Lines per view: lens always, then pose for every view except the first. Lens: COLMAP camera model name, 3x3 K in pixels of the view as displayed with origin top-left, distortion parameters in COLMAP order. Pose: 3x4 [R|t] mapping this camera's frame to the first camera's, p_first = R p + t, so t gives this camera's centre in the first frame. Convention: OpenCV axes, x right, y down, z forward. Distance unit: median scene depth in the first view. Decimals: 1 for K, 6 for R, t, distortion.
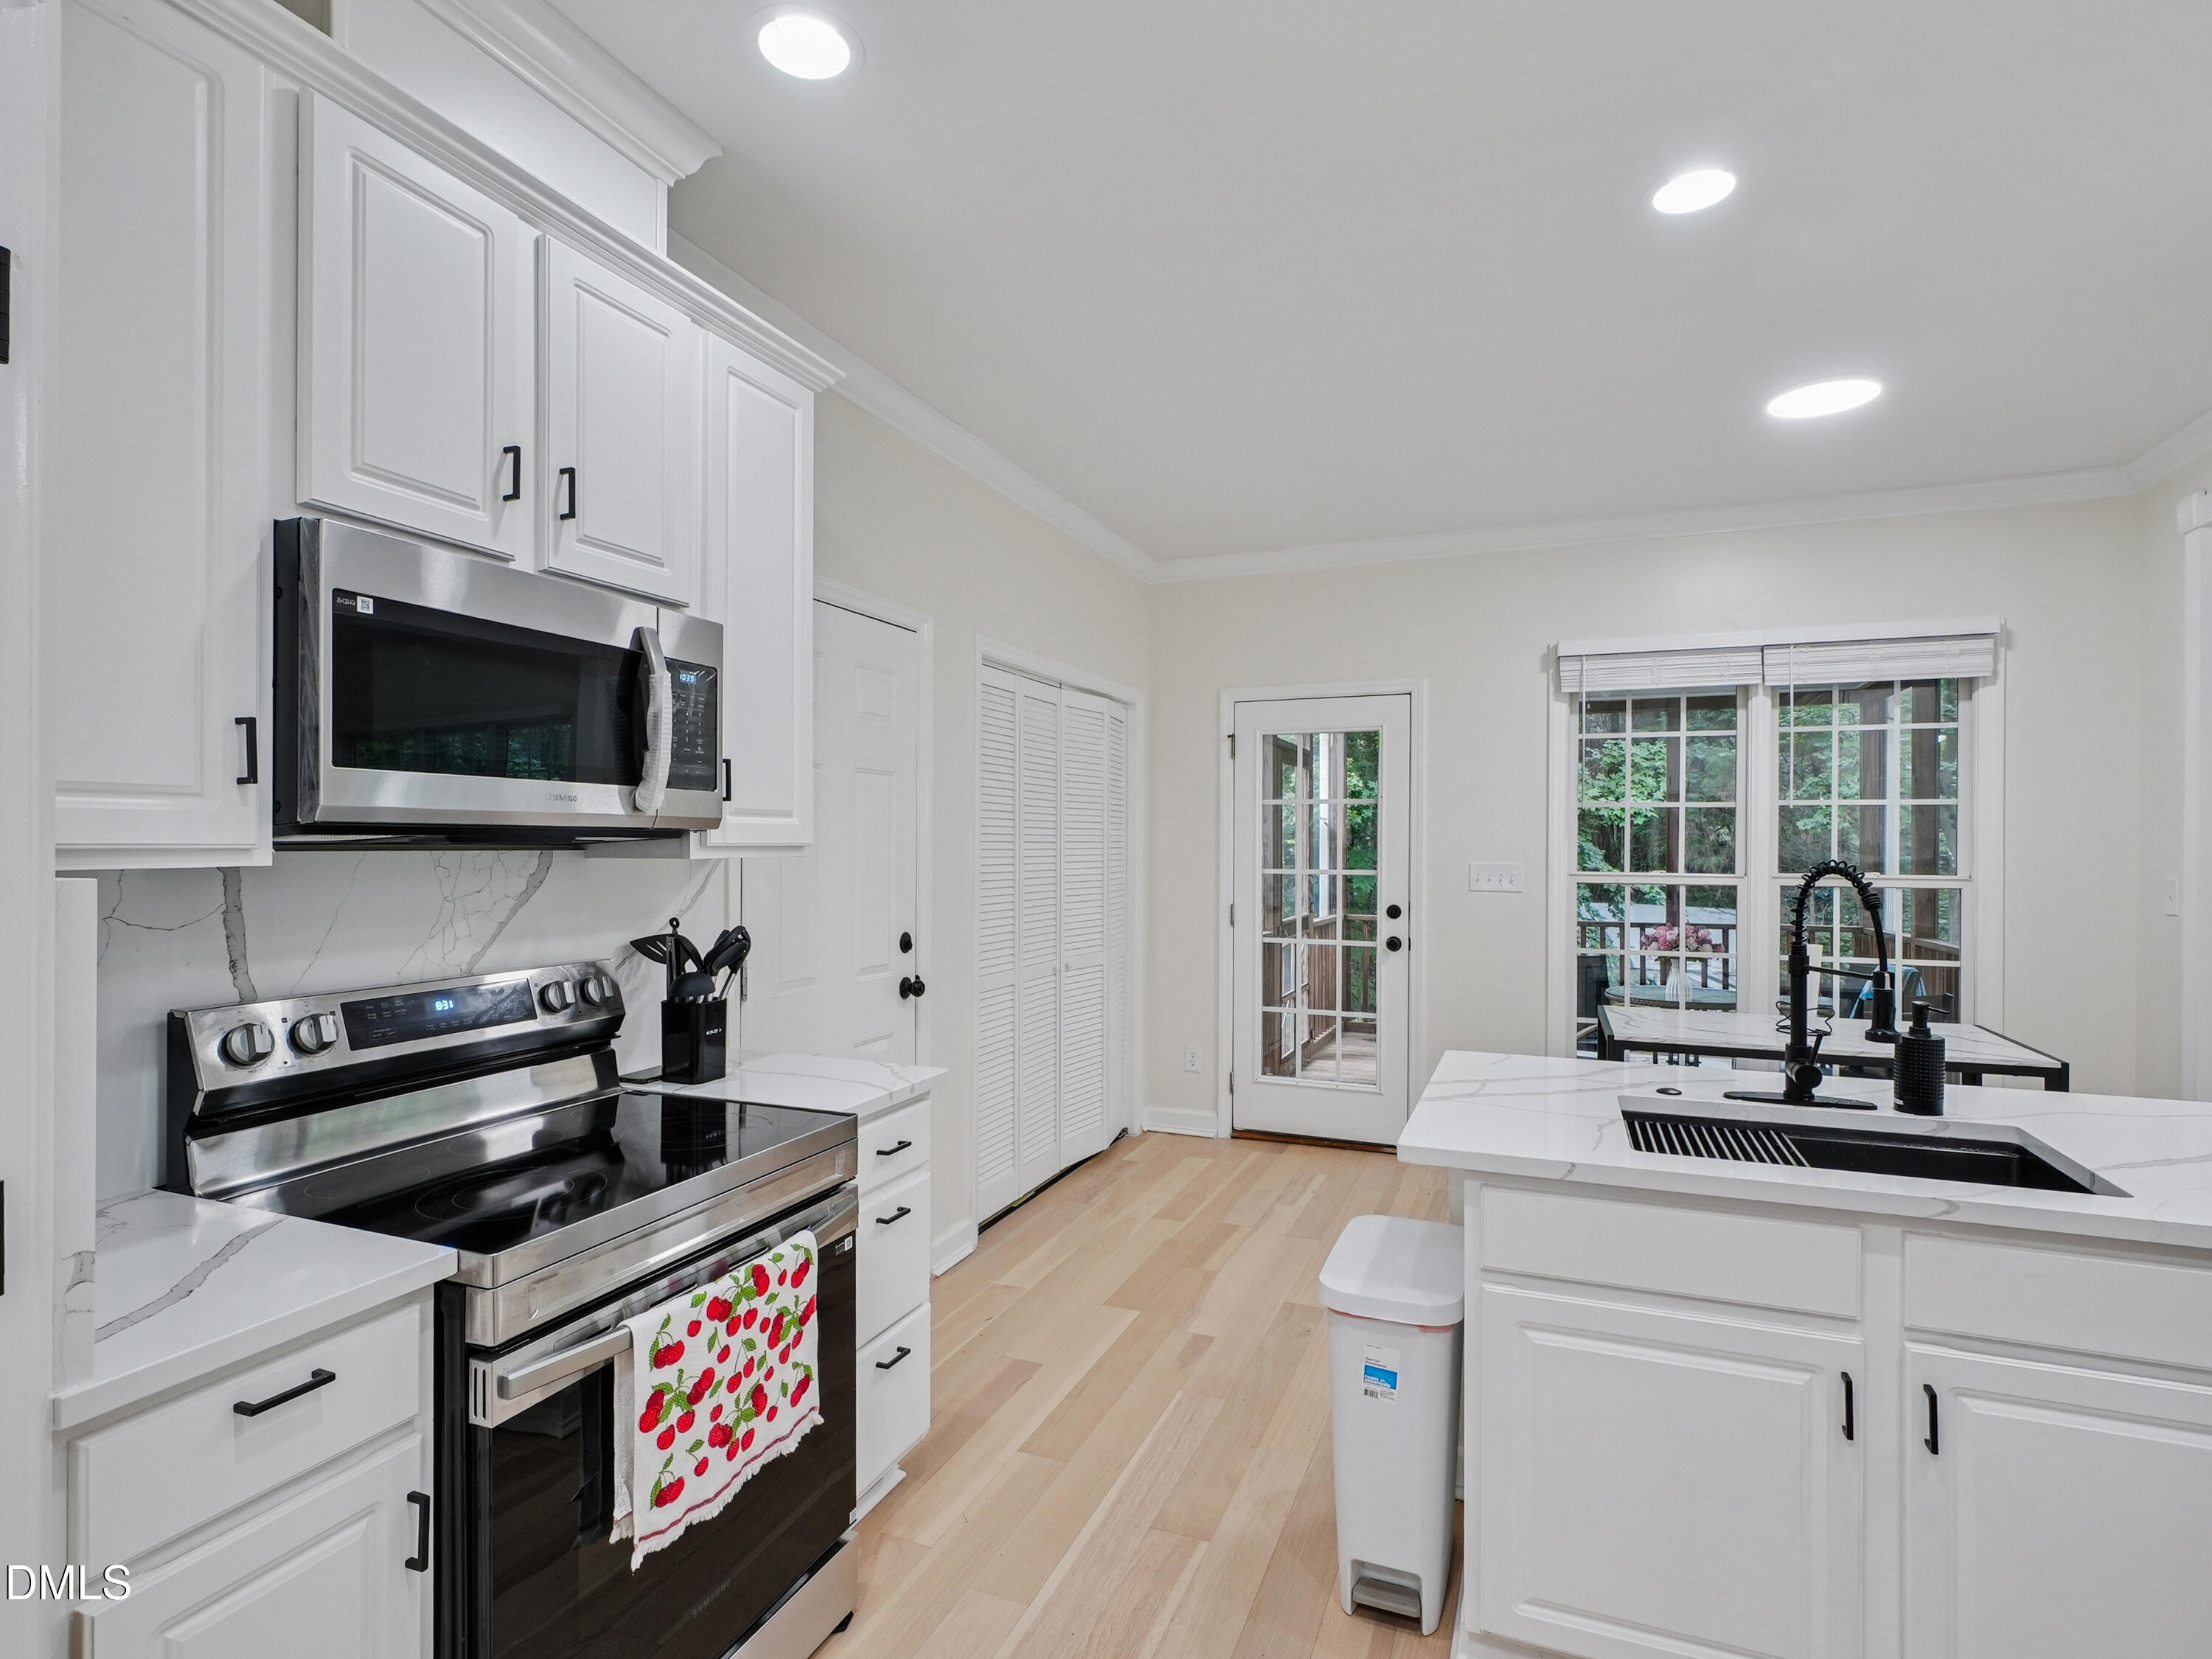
lens RADIAL K [[1094.9, 0, 1111.0], [0, 1094.9, 837.5], [0, 0, 1]] dist [-0.006551, 0.004175]
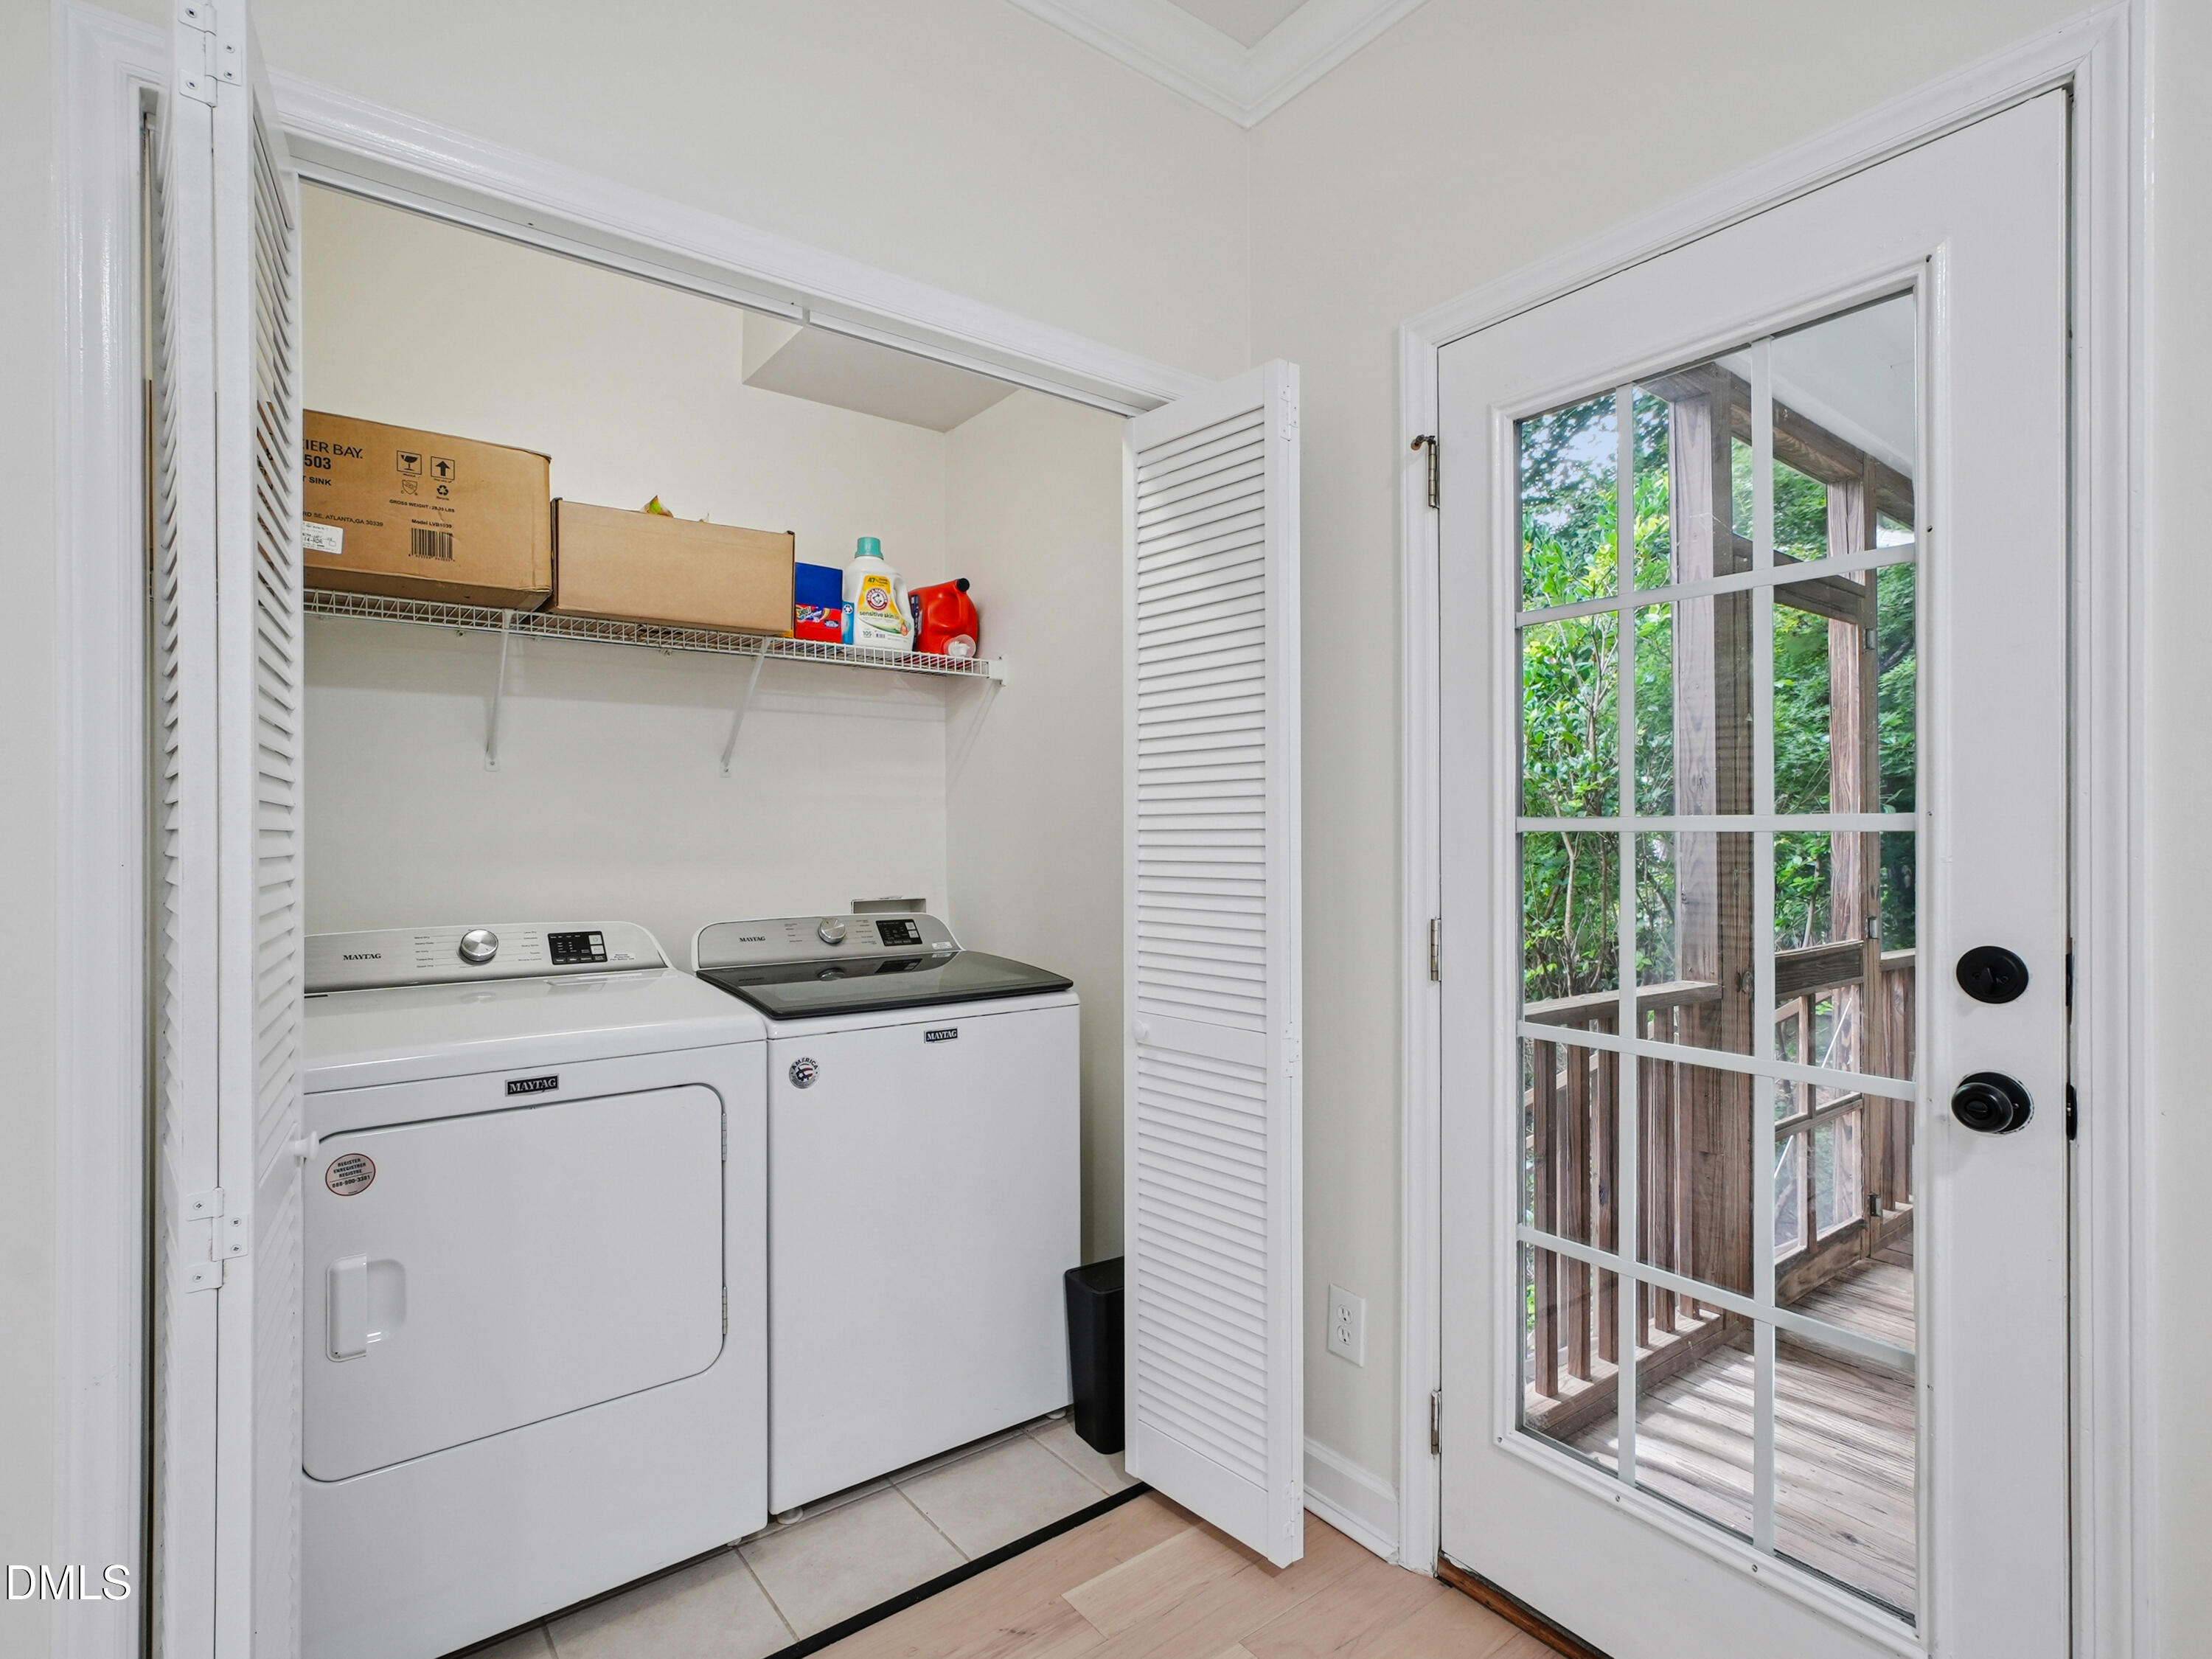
lens RADIAL K [[1094.9, 0, 1113.3], [0, 1094.9, 835.7], [0, 0, 1]] dist [-0.006551, 0.004175]
pose [[0.863228, -0.006056, -0.504779, 0.205365], [0.009819, 0.999940, 0.004796, 0.032094], [0.504720, -0.009097, 0.863235, 0.663143]]
